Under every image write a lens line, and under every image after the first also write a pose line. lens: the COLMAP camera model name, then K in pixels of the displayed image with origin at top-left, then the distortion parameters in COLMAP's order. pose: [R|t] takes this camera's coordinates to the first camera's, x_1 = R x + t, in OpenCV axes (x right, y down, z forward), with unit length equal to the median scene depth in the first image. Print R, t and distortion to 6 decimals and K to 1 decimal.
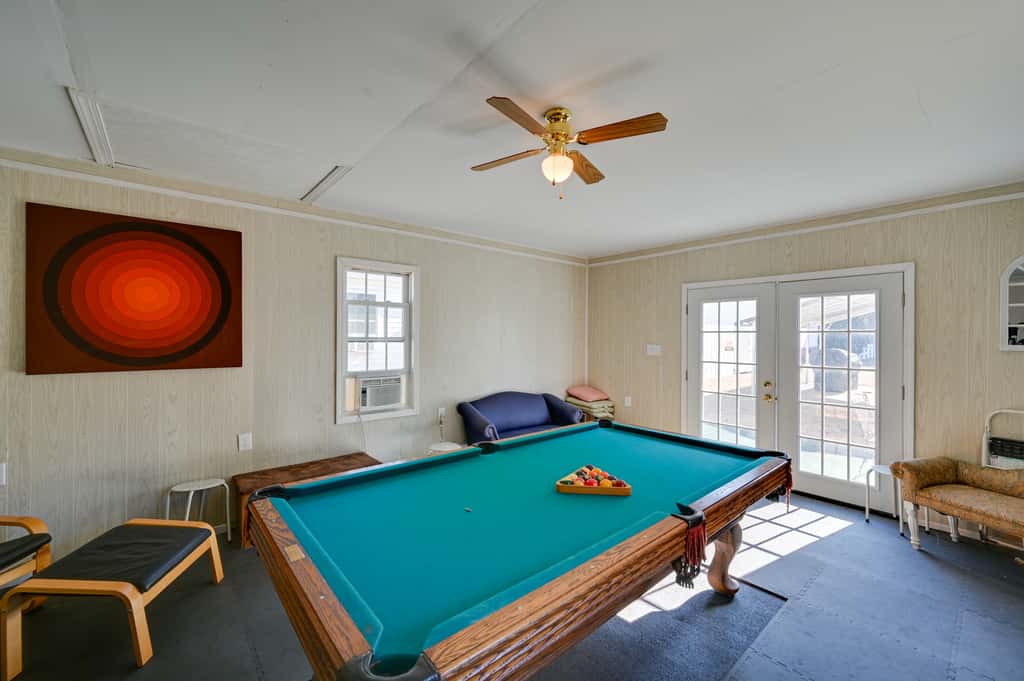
lens RADIAL K [[409.9, 0, 512.0], [0, 409.9, 340.5], [0, 0, 1]] dist [-0.000397, 0.000059]
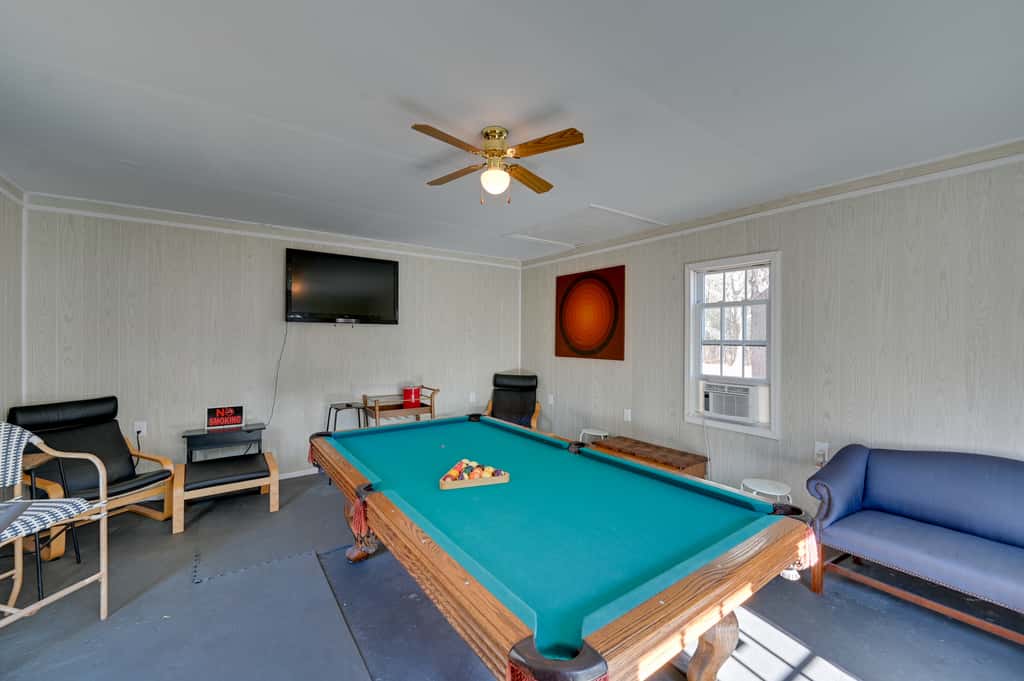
lens RADIAL K [[409.9, 0, 512.0], [0, 409.9, 340.5], [0, 0, 1]] dist [-0.000397, 0.000059]
pose [[-0.074239, 0.010338, -0.997187, 0.650510], [-0.004450, 0.999933, 0.010698, -0.016174], [0.997231, 0.005231, -0.074188, 0.606825]]
